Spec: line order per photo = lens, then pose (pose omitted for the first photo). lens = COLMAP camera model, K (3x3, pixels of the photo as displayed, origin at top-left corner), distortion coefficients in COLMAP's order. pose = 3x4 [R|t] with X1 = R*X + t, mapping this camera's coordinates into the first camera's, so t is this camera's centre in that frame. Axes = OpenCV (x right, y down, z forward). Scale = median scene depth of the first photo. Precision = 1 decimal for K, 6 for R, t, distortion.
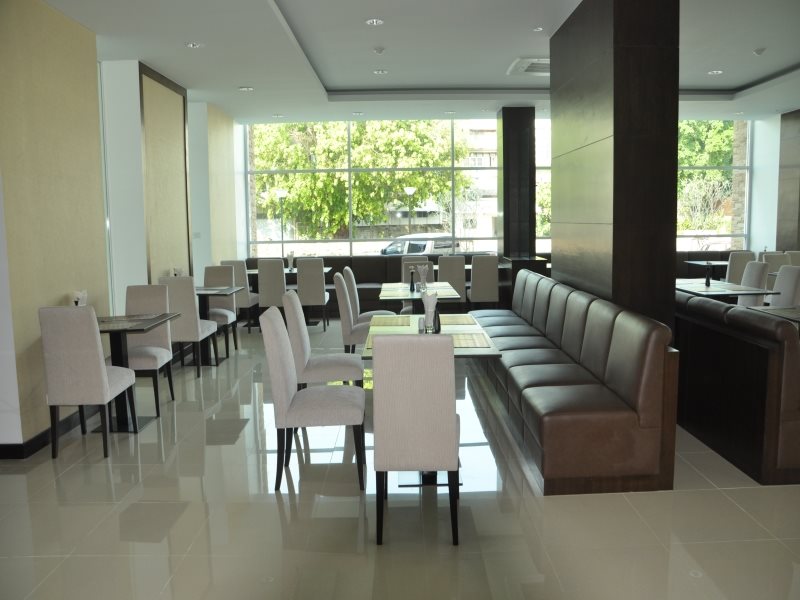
lens RADIAL K [[634.2, 0, 400.0], [0, 634.2, 294.4], [0, 0, 1]] dist [-0.151216, 0.143420]
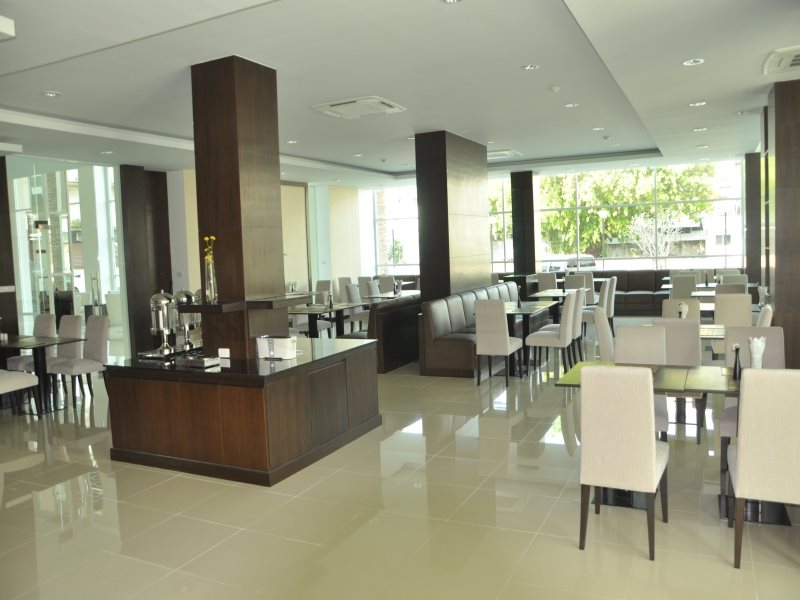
lens RADIAL K [[634.2, 0, 400.0], [0, 634.2, 294.4], [0, 0, 1]] dist [-0.151216, 0.143420]
pose [[0.893822, 0.010714, -0.448295, 0.666326], [-0.022136, 0.999550, -0.020248, 0.024182], [0.447876, 0.028021, 0.893657, -0.475850]]
